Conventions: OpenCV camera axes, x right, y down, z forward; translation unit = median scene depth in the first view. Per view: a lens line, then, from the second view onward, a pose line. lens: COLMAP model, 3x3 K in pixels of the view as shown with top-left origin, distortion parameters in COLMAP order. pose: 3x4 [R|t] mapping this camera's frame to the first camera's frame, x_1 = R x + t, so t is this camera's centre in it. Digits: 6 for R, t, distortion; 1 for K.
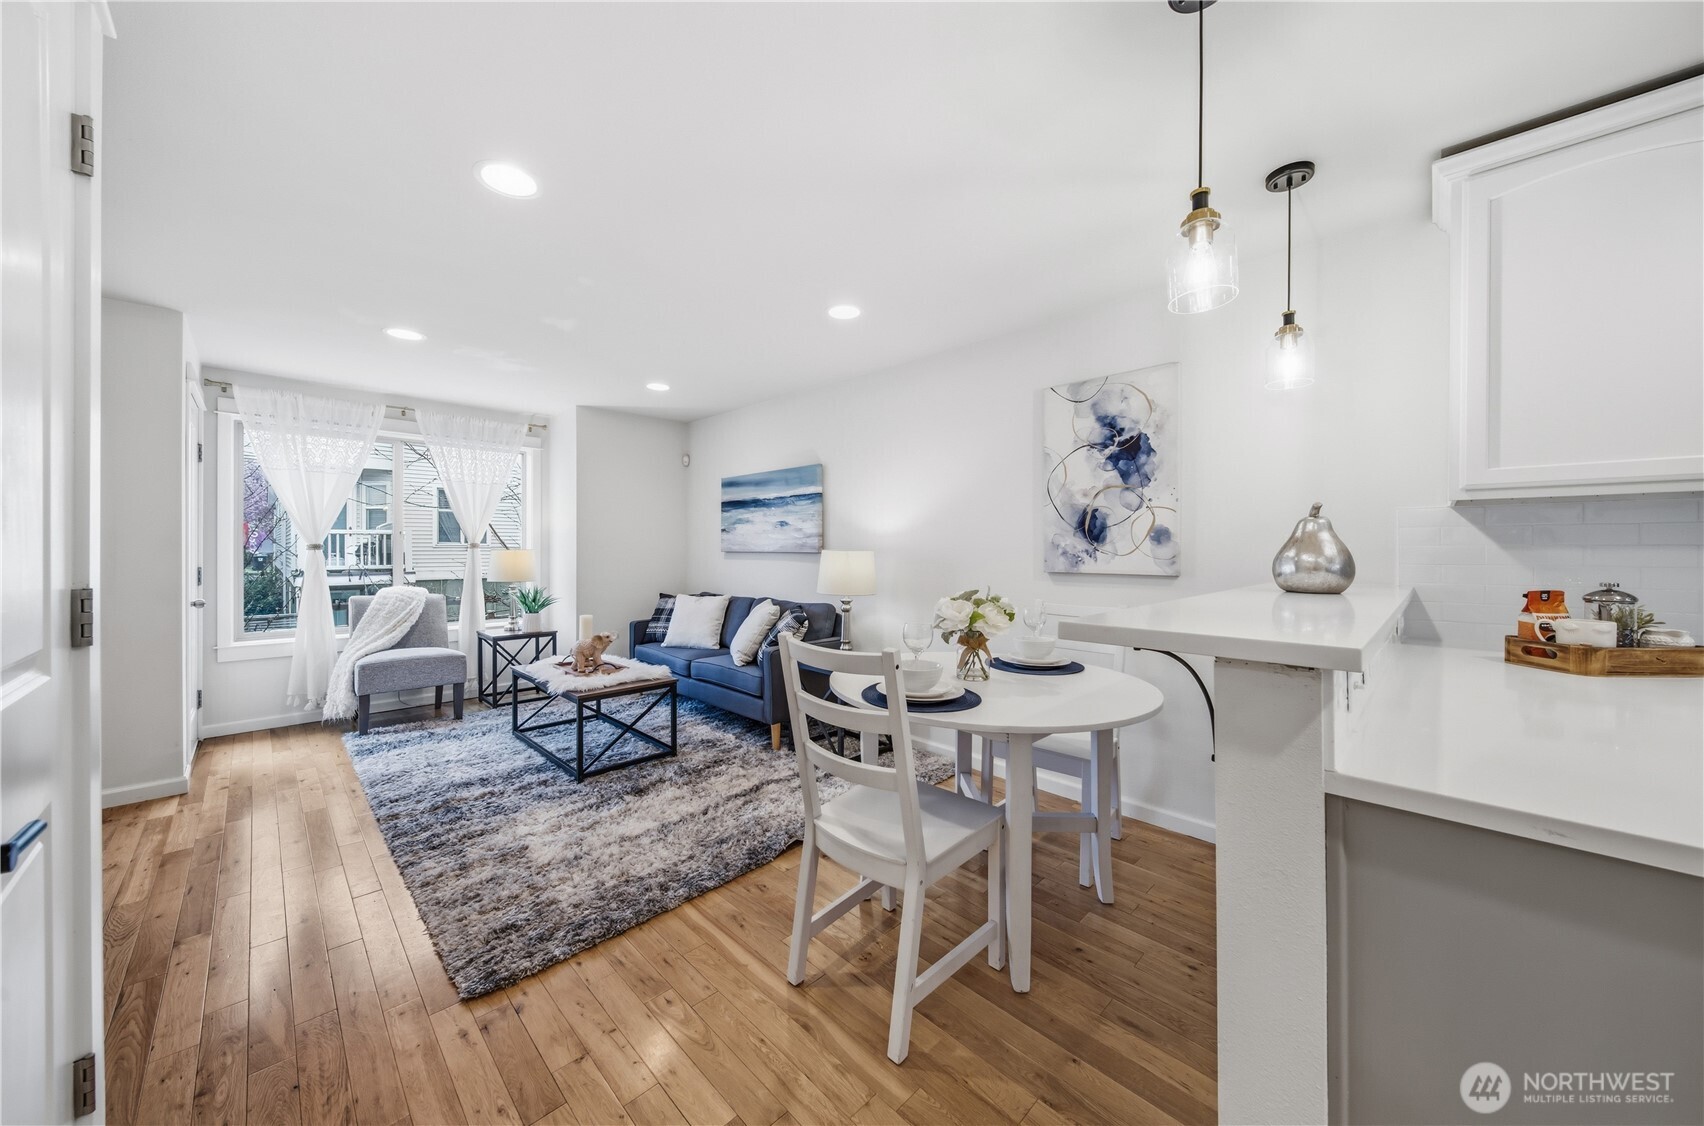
lens RADIAL K [[598.8, 0, 852.3], [0, 598.8, 554.0], [0, 0, 1]] dist [-0.003652, -0.000372]
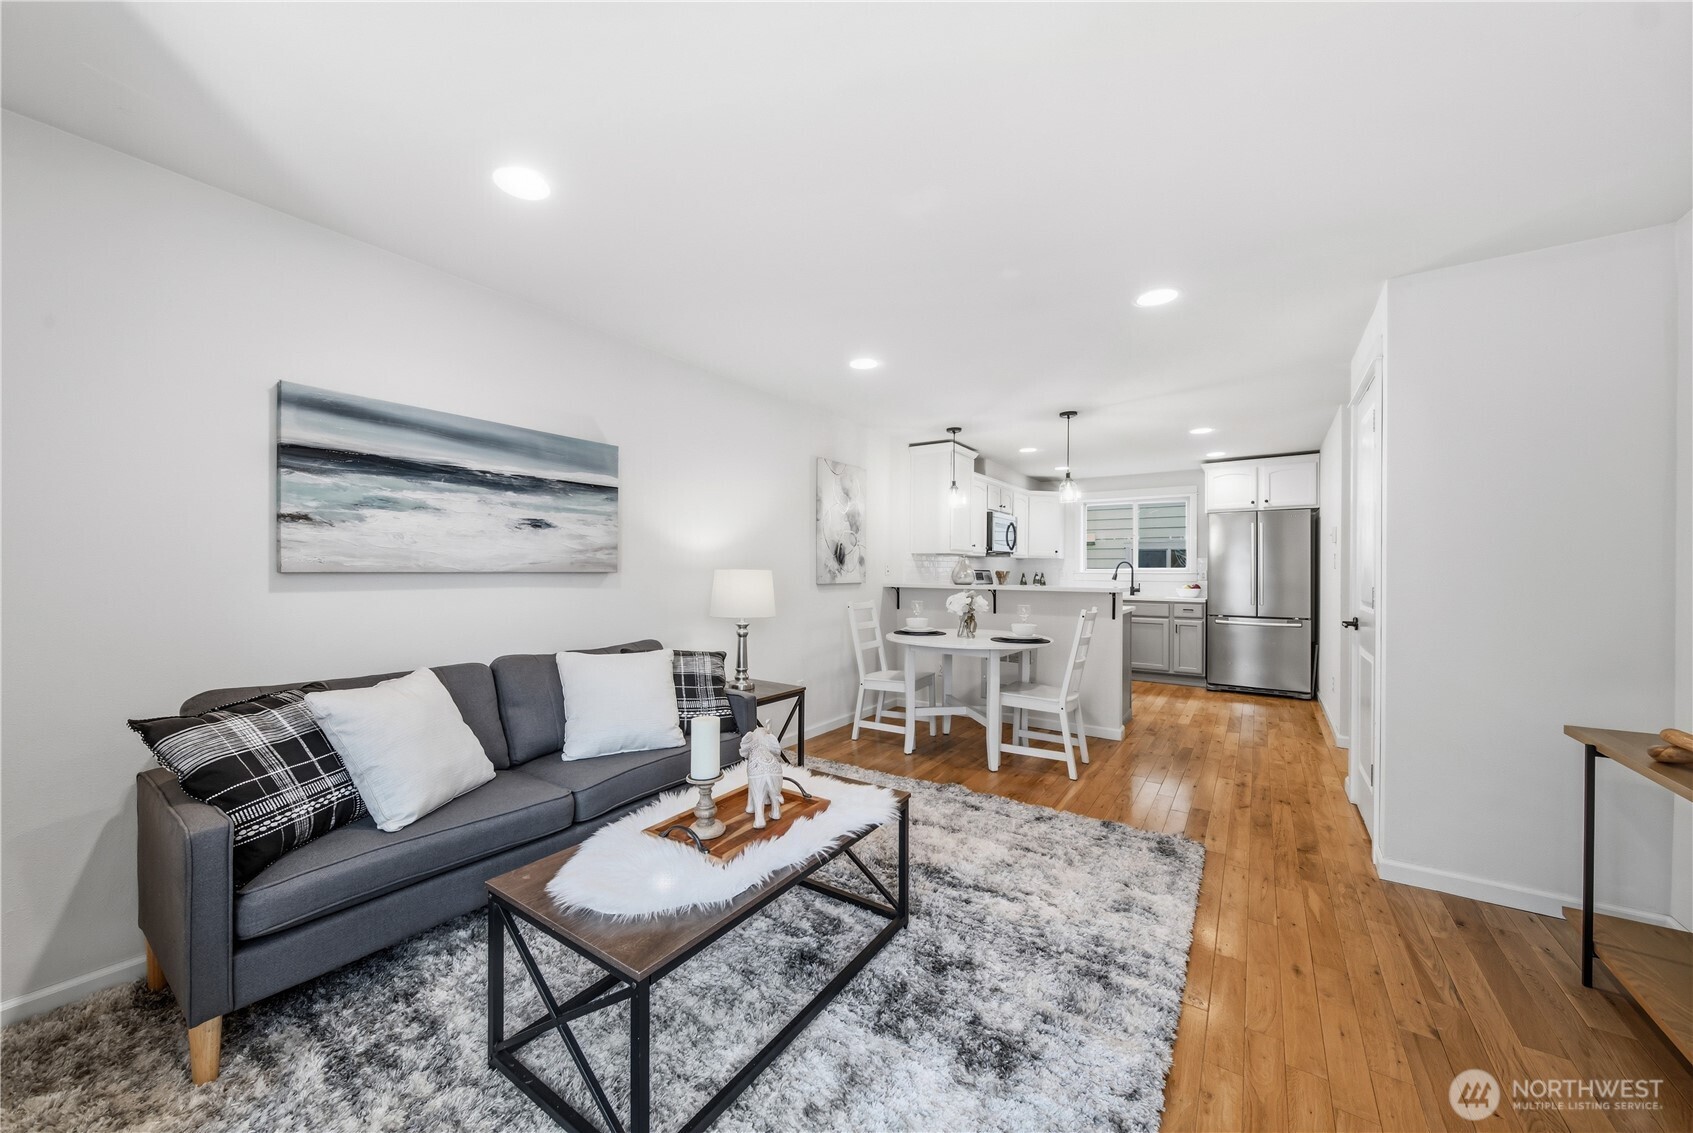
lens RADIAL K [[597.9, 0, 830.4], [0, 597.9, 569.3], [0, 0, 1]] dist [-0.003473, -0.000804]
pose [[-0.173010, -0.006699, 0.984897, -1.157177], [-0.000491, 0.999977, 0.006715, -0.016003], [-0.984920, 0.000679, -0.173010, 1.280258]]
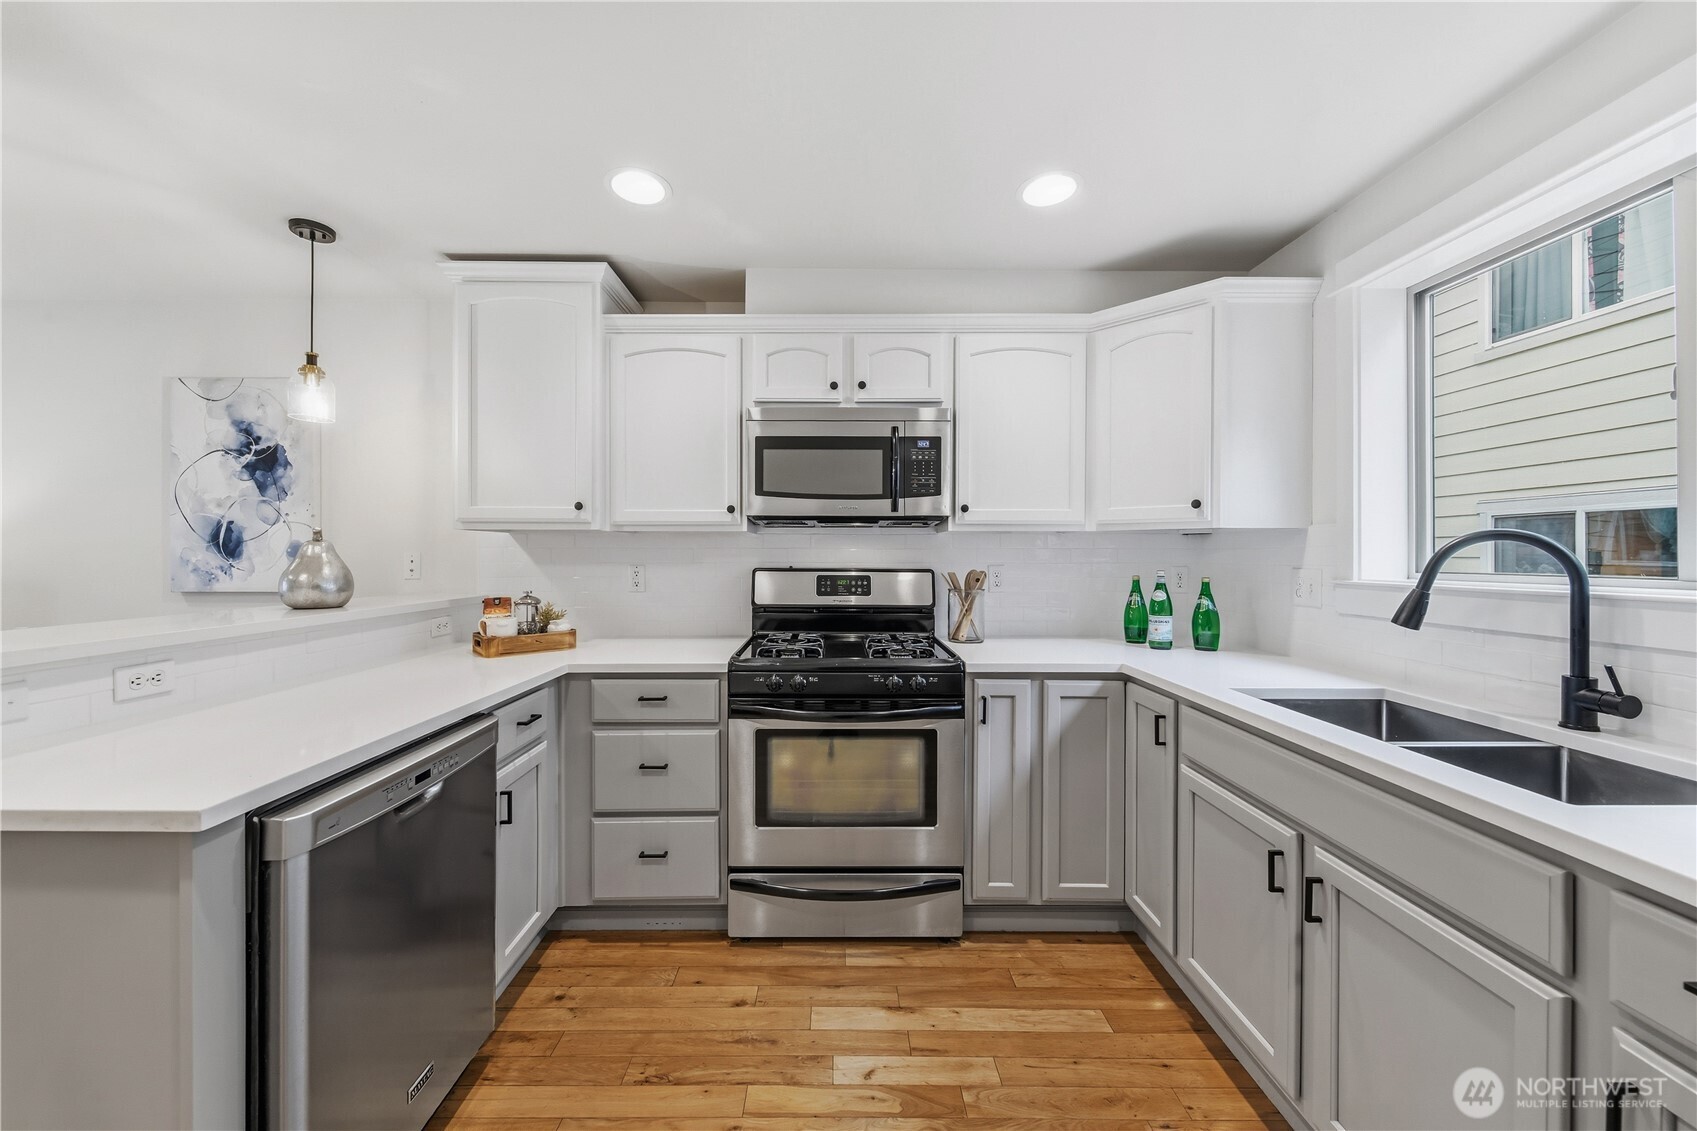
lens RADIAL K [[599.3, 0, 844.4], [0, 599.3, 556.2], [0, 0, 1]] dist [-0.003473, -0.000804]
pose [[0.696897, -0.002404, 0.717168, 0.397103], [0.005043, 0.999986, -0.001549, -0.015356], [-0.717154, 0.004696, 0.696899, -0.296678]]
